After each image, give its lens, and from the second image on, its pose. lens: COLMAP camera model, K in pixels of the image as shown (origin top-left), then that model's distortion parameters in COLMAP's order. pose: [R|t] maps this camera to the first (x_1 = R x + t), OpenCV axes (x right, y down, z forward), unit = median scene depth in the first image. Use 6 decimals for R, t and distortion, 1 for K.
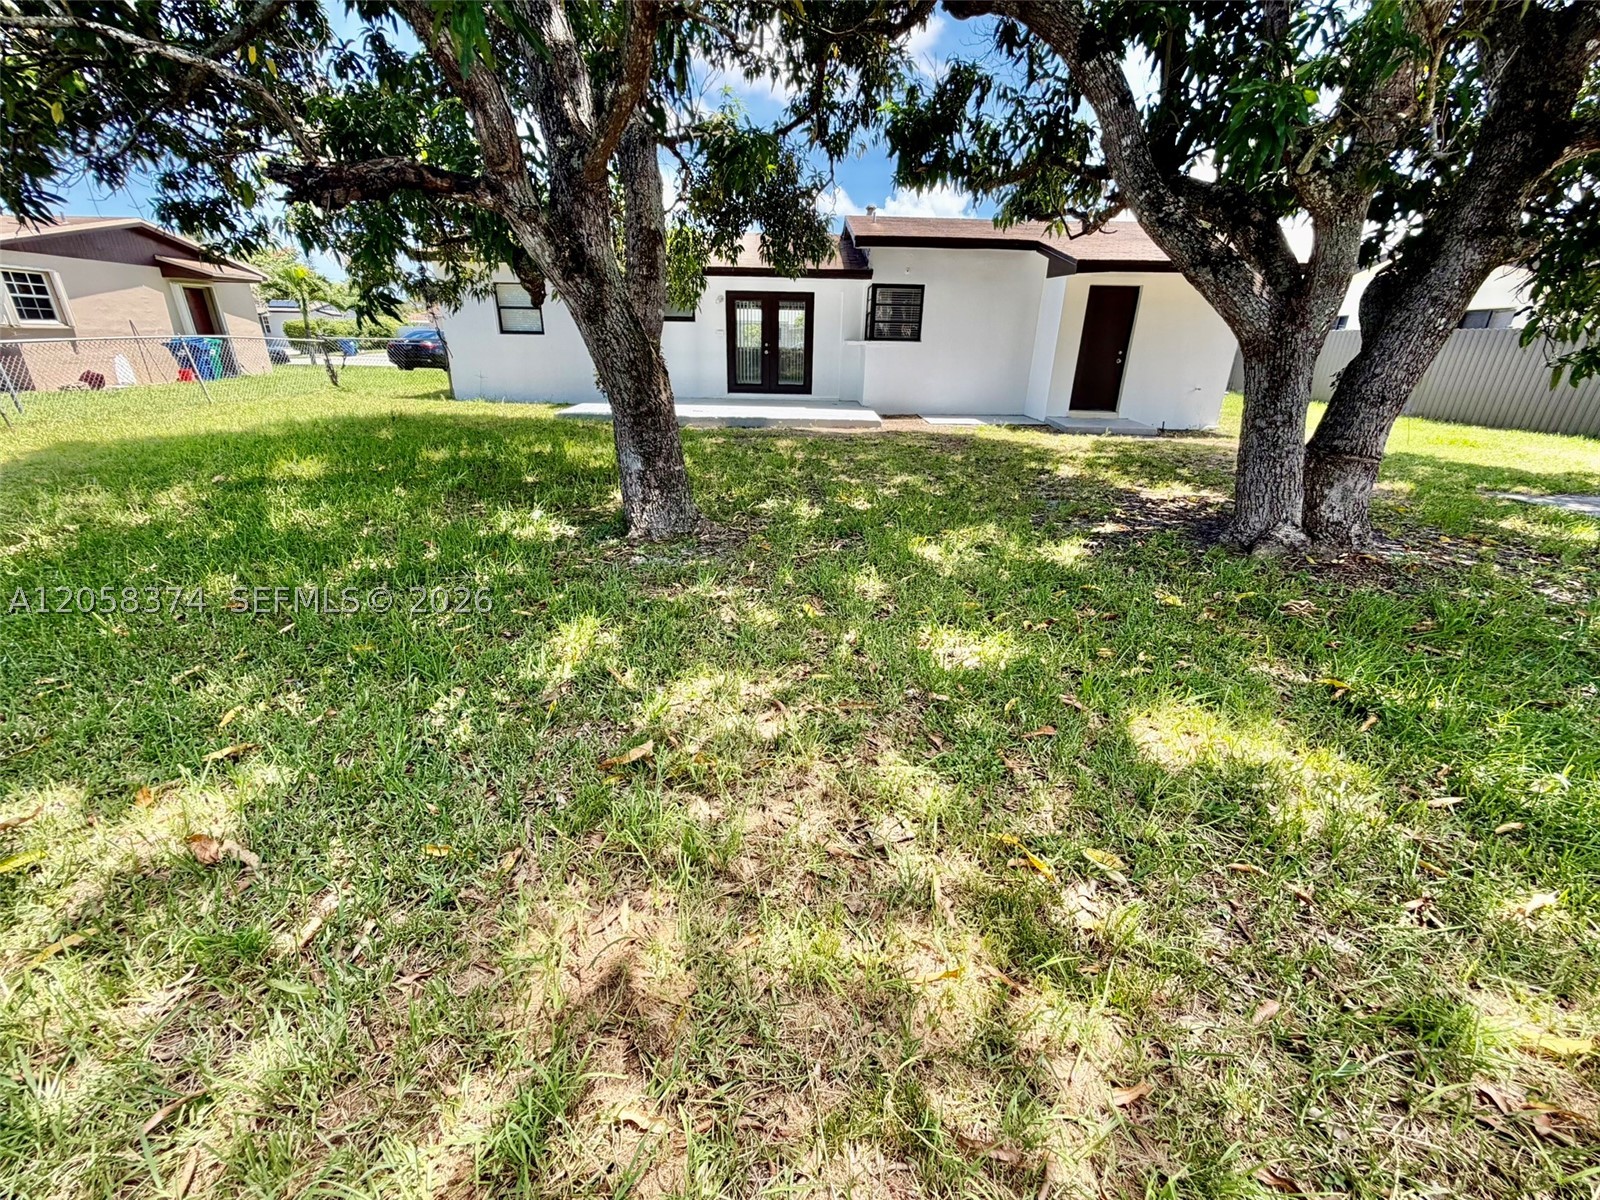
lens RADIAL K [[639.0, 0, 799.3], [0, 639.0, 600.1], [0, 0, 1]] dist [-0.000020, -0.000335]
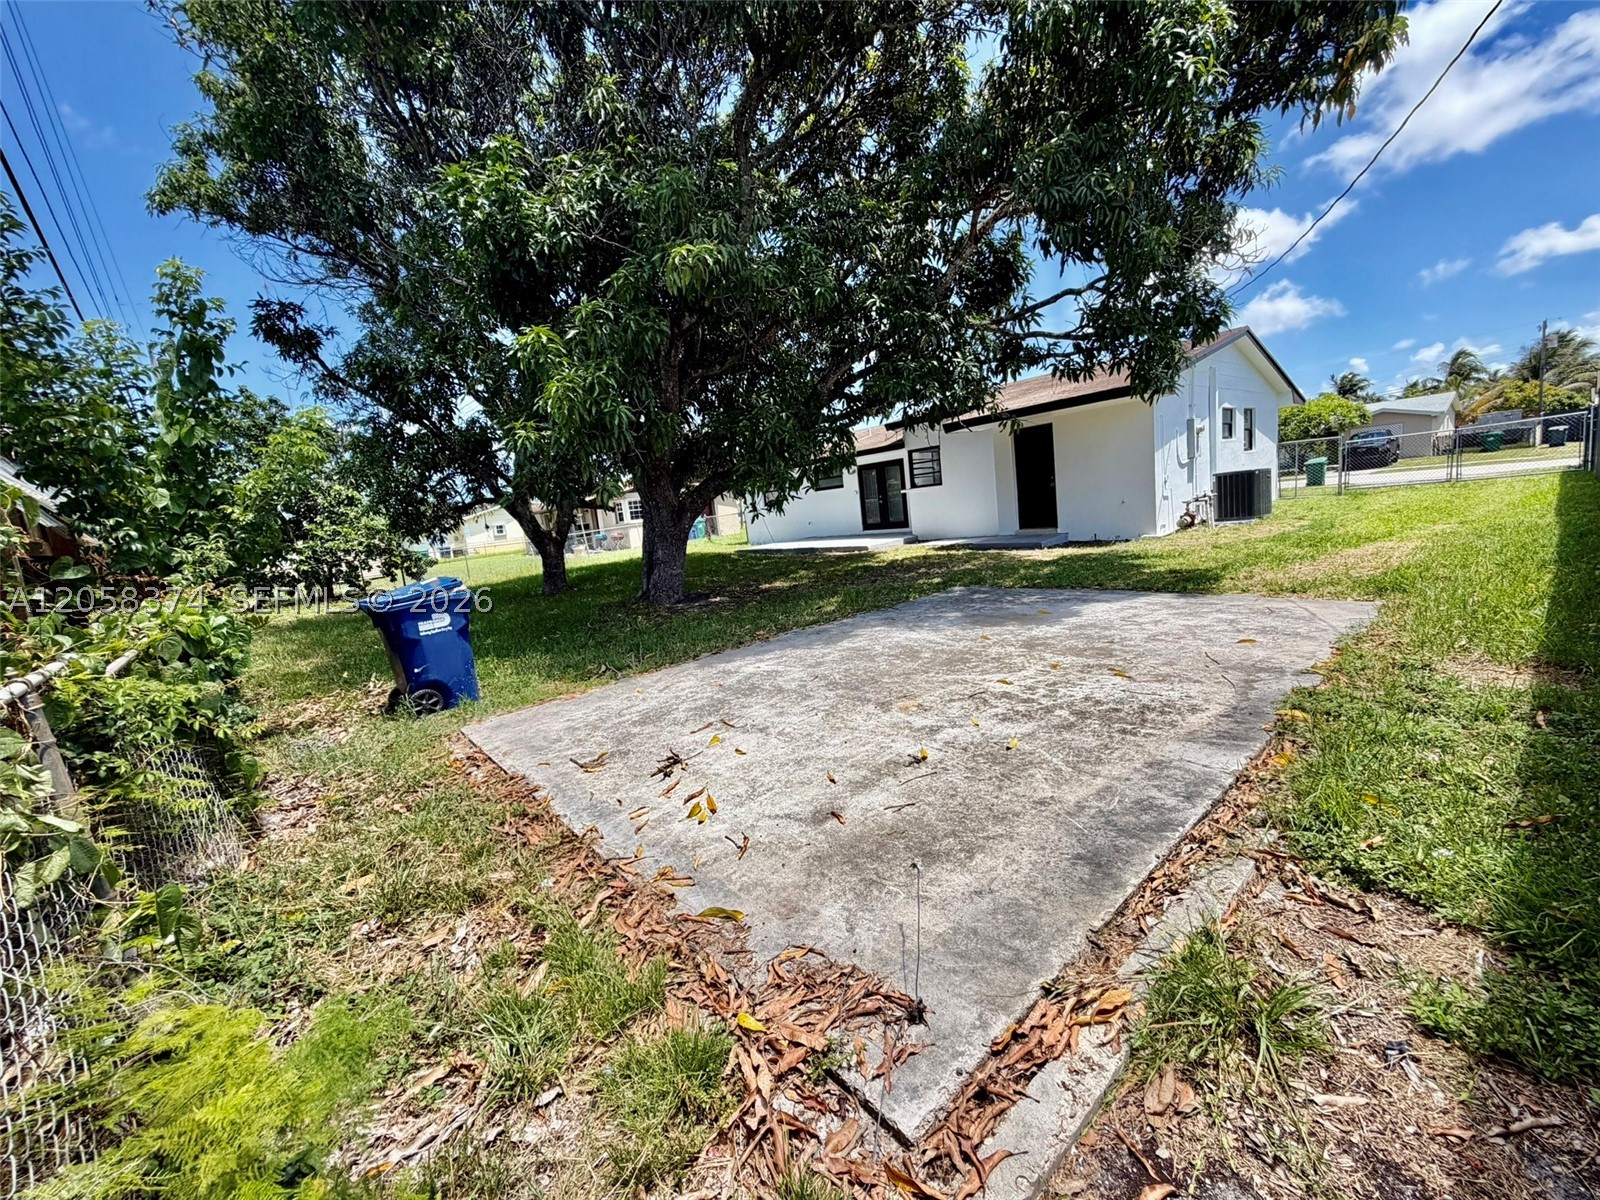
lens RADIAL K [[639.0, 0, 800.0], [0, 639.0, 600.6], [0, 0, 1]] dist [-0.000020, -0.000335]
pose [[0.662409, 0.020936, -0.748850, 1.003213], [-0.171011, 0.977442, -0.123945, 0.036205], [0.729362, 0.210164, 0.651047, -0.007877]]
